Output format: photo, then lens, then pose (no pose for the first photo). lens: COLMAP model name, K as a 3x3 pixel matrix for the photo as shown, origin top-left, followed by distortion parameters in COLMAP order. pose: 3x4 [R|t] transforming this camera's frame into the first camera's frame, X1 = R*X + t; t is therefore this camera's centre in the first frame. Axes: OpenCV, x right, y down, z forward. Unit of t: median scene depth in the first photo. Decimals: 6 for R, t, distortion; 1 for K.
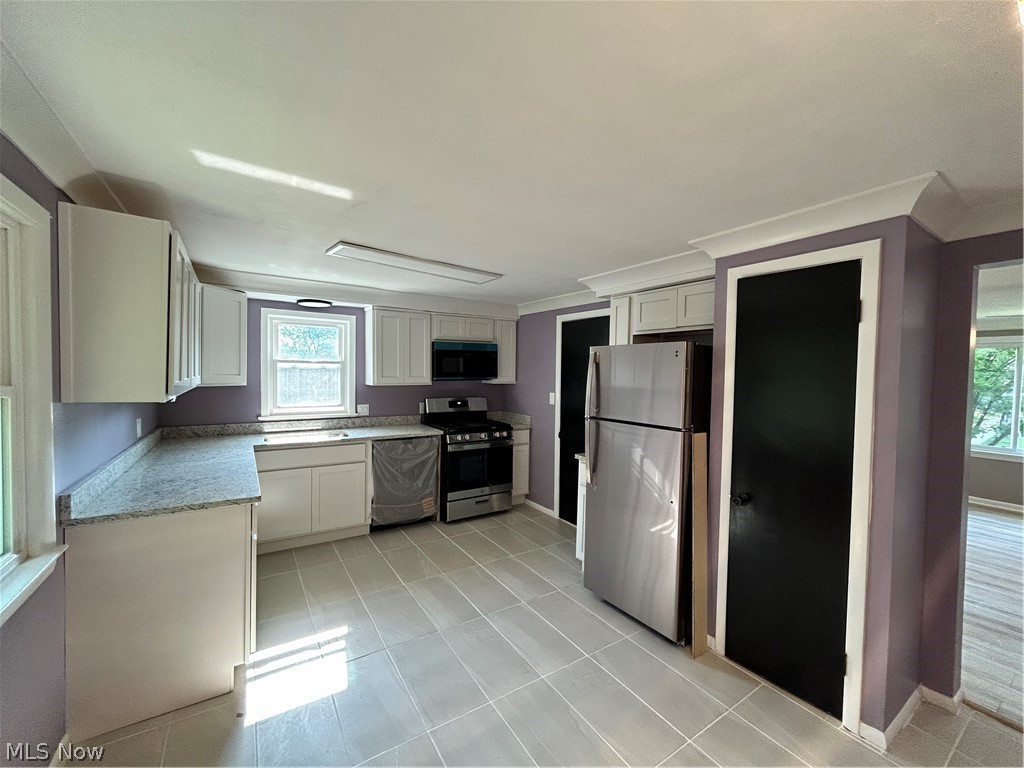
lens RADIAL K [[413.3, 0, 511.2], [0, 413.3, 384.1], [0, 0, 1]] dist [0.003281, 0.000334]
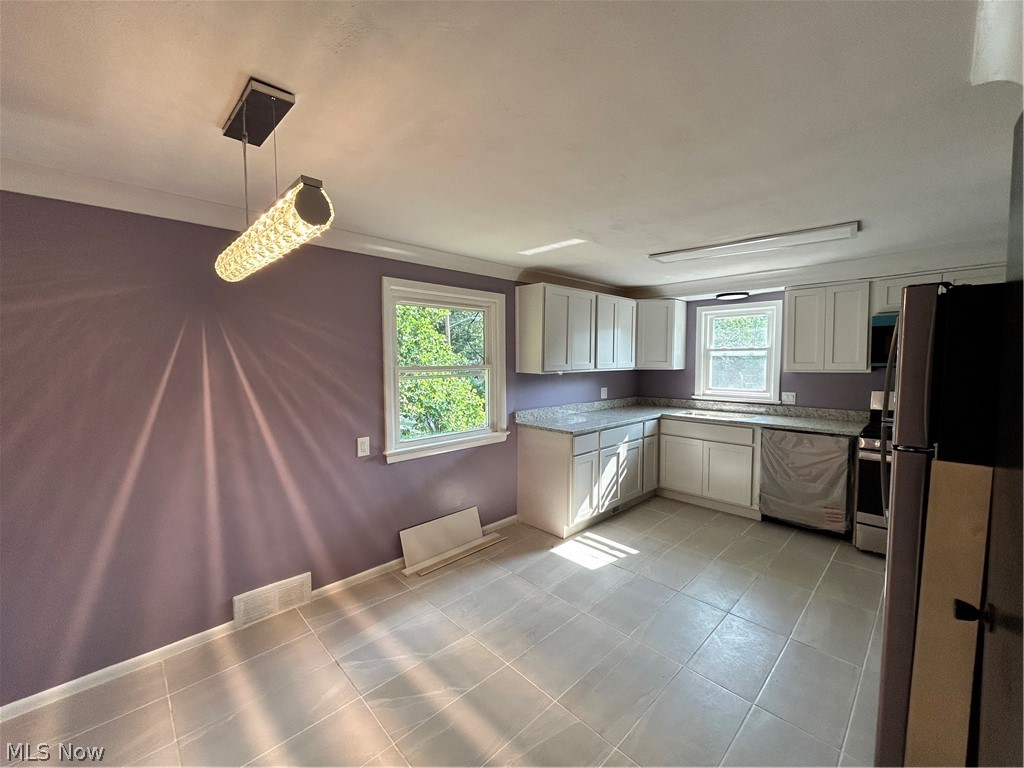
lens RADIAL K [[413.3, 0, 510.7], [0, 413.3, 382.7], [0, 0, 1]] dist [0.003281, 0.000334]
pose [[0.192288, 0.039831, -0.980530, 0.495745], [-0.021094, 0.999113, 0.036449, 0.006707], [0.981112, 0.013674, 0.192958, 0.213769]]
